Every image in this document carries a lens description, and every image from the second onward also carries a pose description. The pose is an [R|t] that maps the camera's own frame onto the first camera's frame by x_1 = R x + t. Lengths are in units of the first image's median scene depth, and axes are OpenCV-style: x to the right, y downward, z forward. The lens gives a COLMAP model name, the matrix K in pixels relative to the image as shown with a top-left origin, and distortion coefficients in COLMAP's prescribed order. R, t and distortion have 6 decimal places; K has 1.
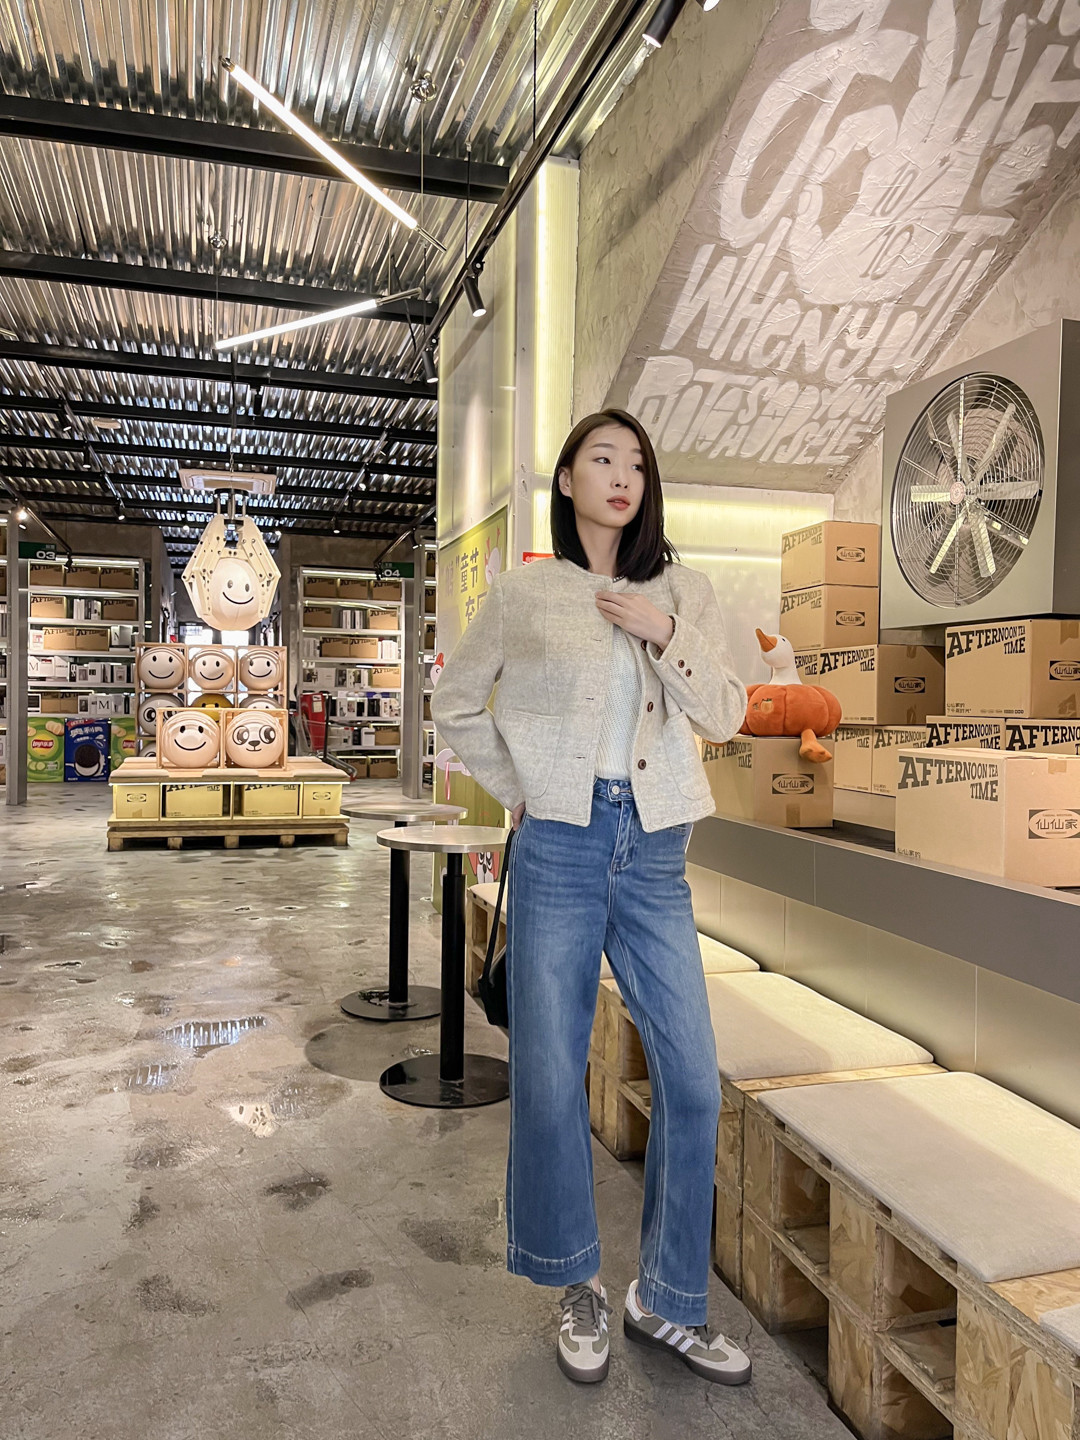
lens RADIAL K [[1120.4, 0, 531.4], [0, 1120.4, 724.3], [0, 0, 1]] dist [0.025289, -0.003458]
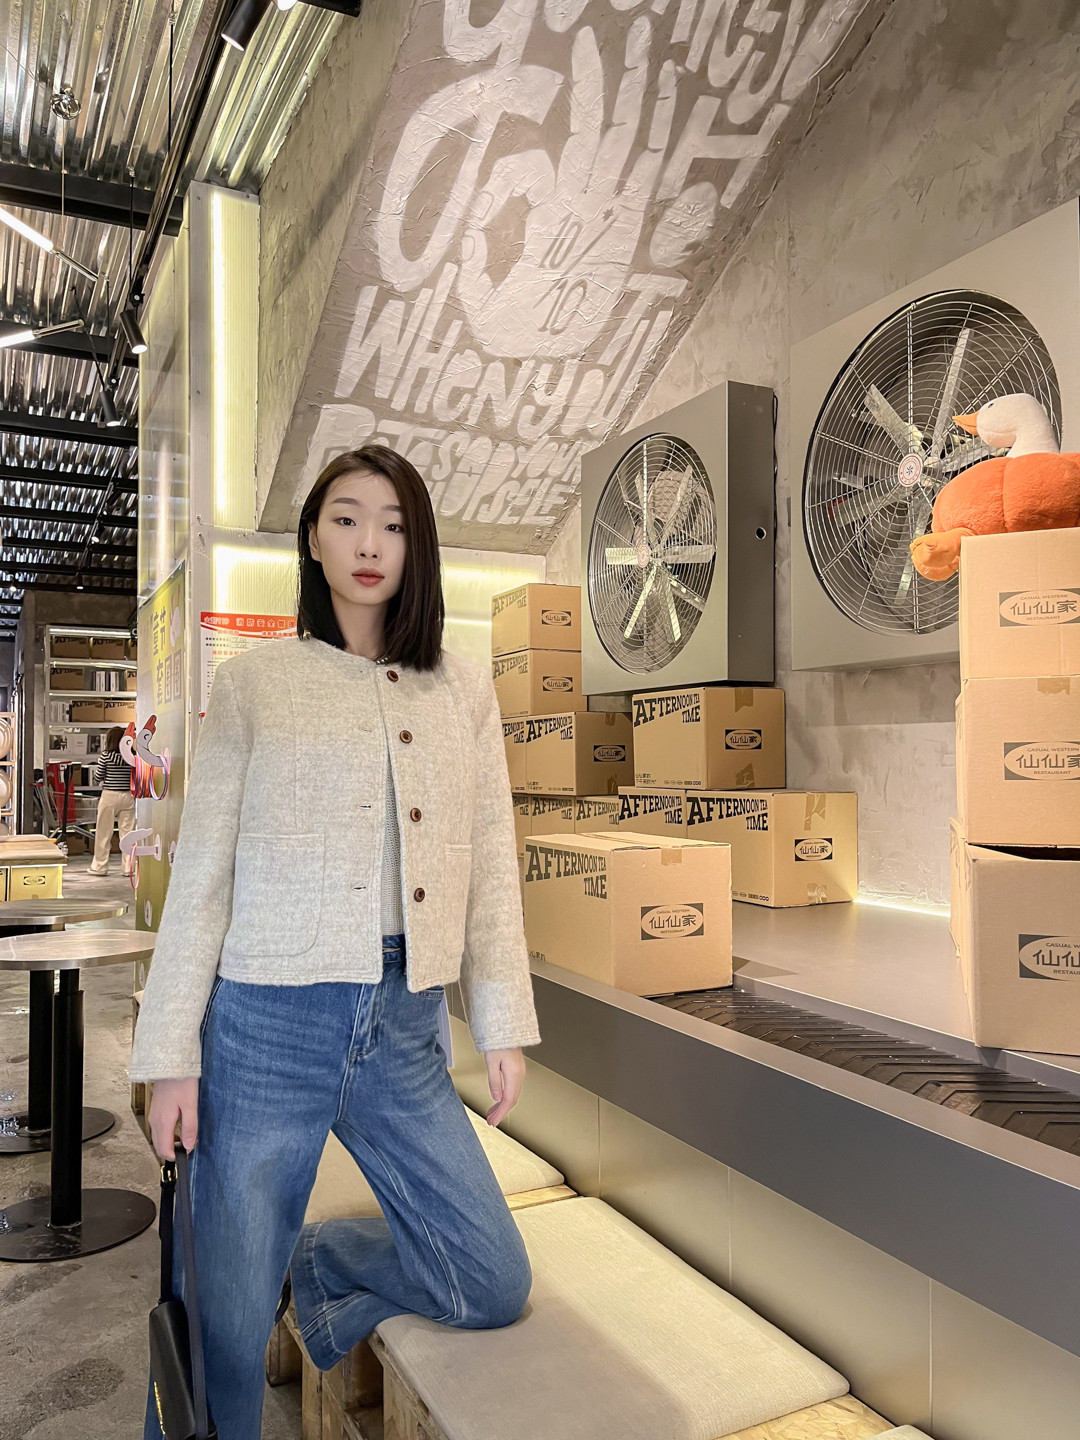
lens RADIAL K [[1117.8, 0, 546.6], [0, 1117.8, 720.9], [0, 0, 1]] dist [0.066008, -0.095358]
pose [[0.983219, -0.013201, 0.181953, 0.113067], [0.023059, 0.998372, -0.052175, -0.014407], [-0.180968, 0.055495, 0.981922, 0.072522]]
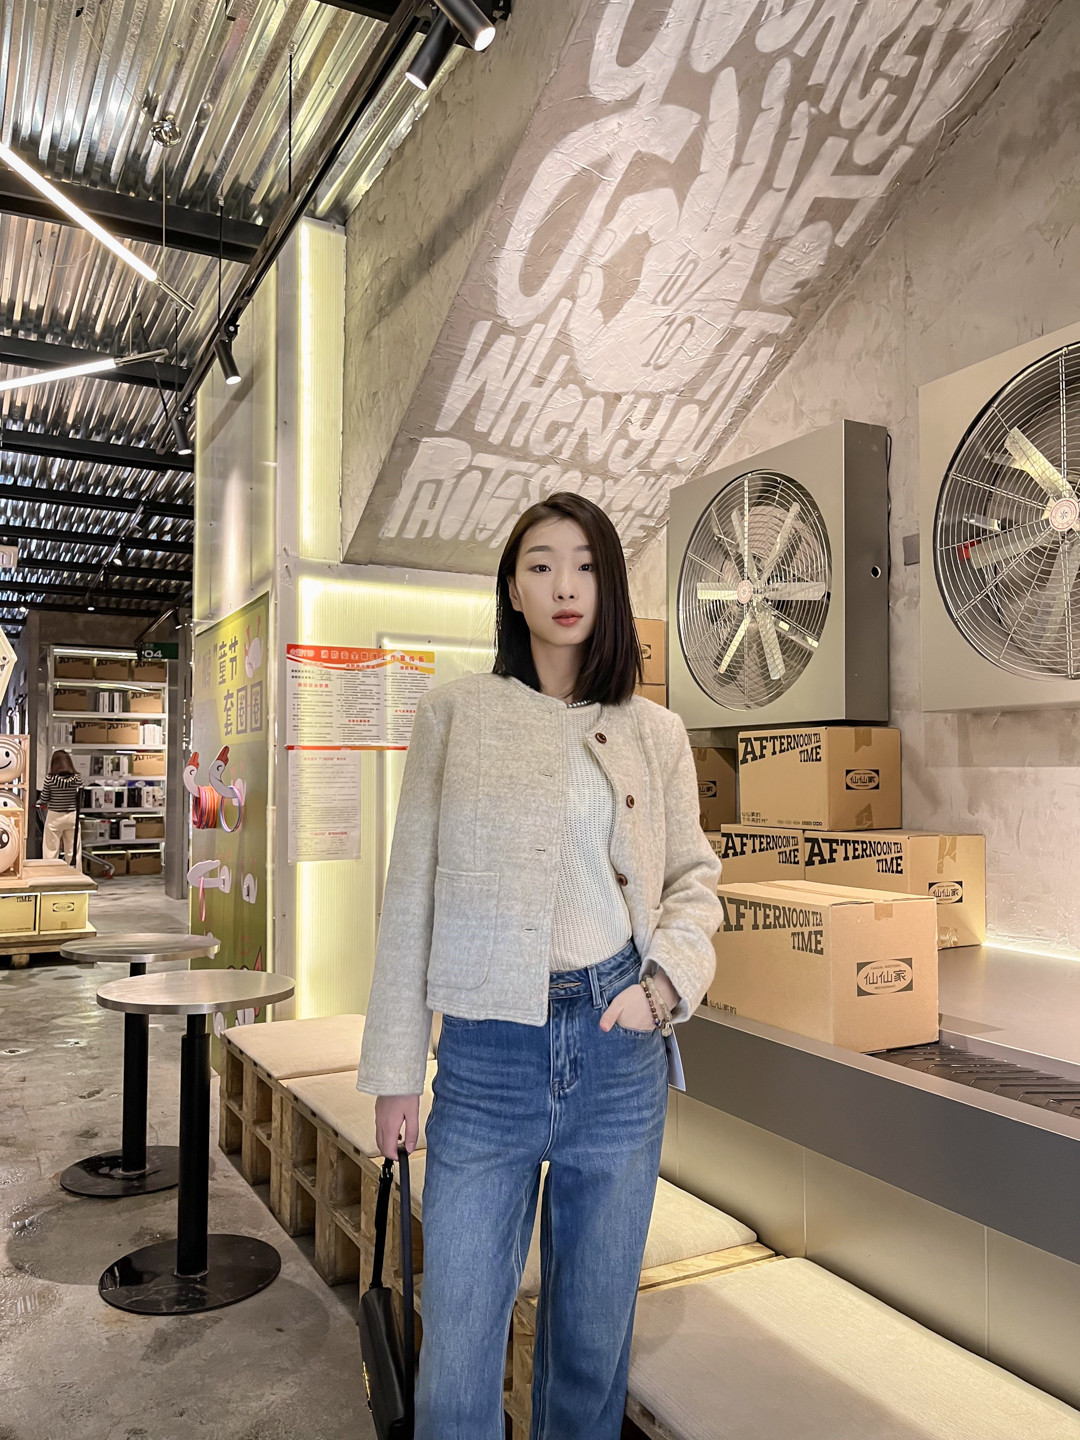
lens RADIAL K [[1117.3, 0, 540.8], [0, 1117.3, 729.1], [0, 0, 1]] dist [0.060208, -0.091009]
pose [[0.980193, -0.005562, 0.197966, 0.015825], [0.018203, 0.997904, -0.062095, -0.030197], [-0.197206, 0.064468, 0.978240, 0.098325]]
